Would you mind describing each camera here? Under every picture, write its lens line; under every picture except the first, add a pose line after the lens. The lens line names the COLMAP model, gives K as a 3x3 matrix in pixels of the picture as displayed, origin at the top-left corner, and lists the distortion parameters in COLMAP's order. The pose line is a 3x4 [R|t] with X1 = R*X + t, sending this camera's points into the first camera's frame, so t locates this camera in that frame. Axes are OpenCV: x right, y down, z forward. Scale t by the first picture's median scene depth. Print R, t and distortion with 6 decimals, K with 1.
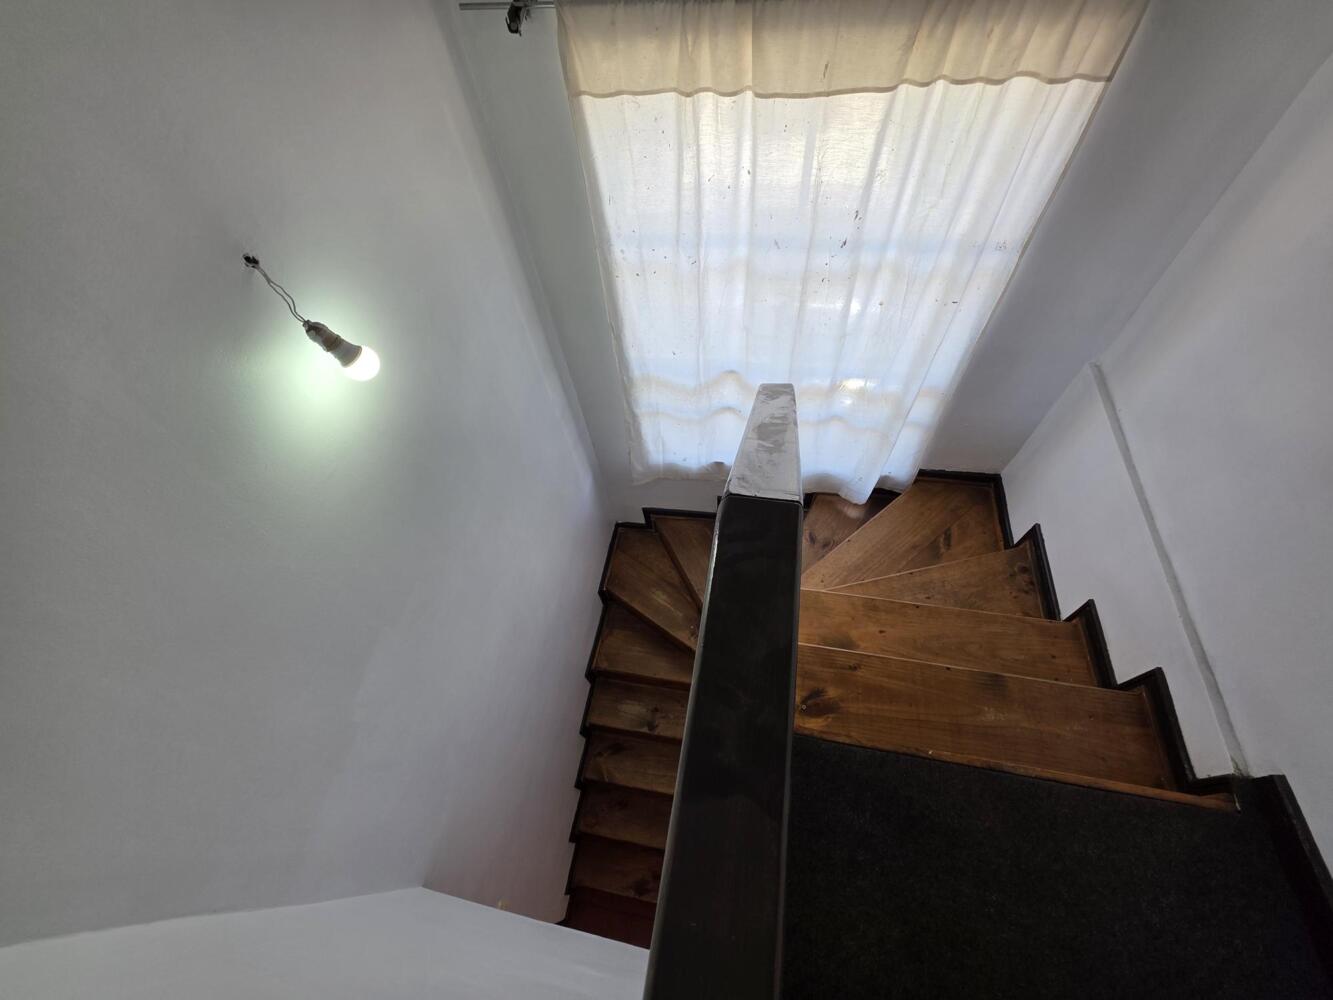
lens RADIAL K [[536.7, 0, 668.6], [0, 536.7, 498.7], [0, 0, 1]] dist [0.001346, 0.000841]
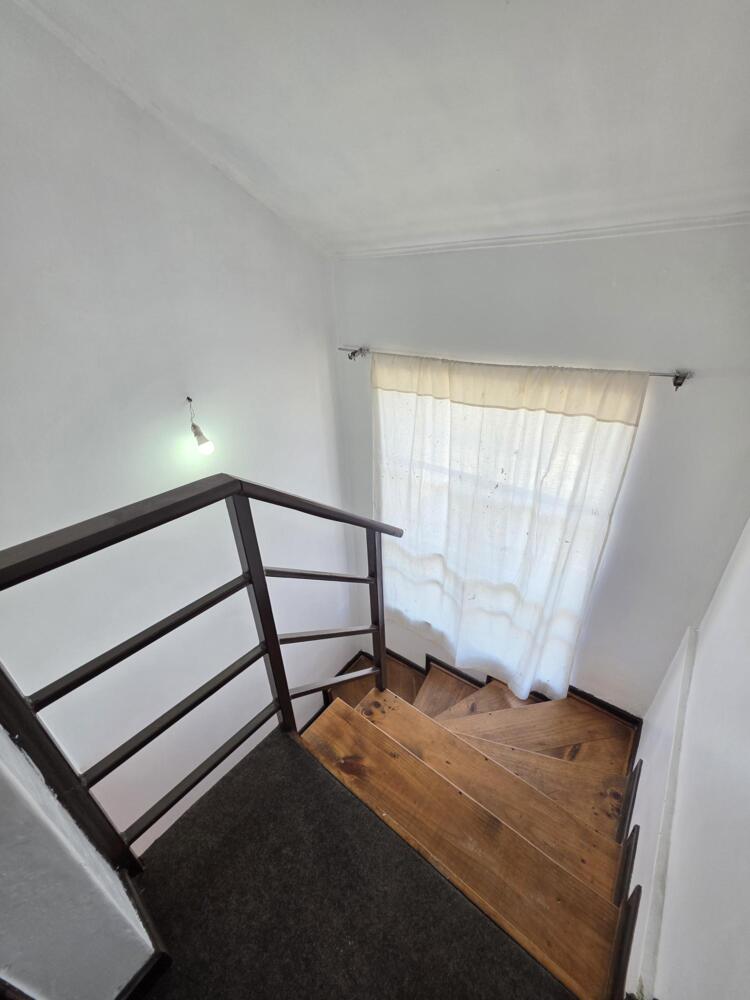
lens RADIAL K [[402.6, 0, 376.0], [0, 402.6, 500.4], [0, 0, 1]] dist [0.001346, 0.000841]
pose [[0.881981, 0.269854, -0.386379, 0.524092], [-0.412466, 0.838602, -0.355834, 0.165434], [0.227995, 0.473207, 0.850937, -0.122252]]
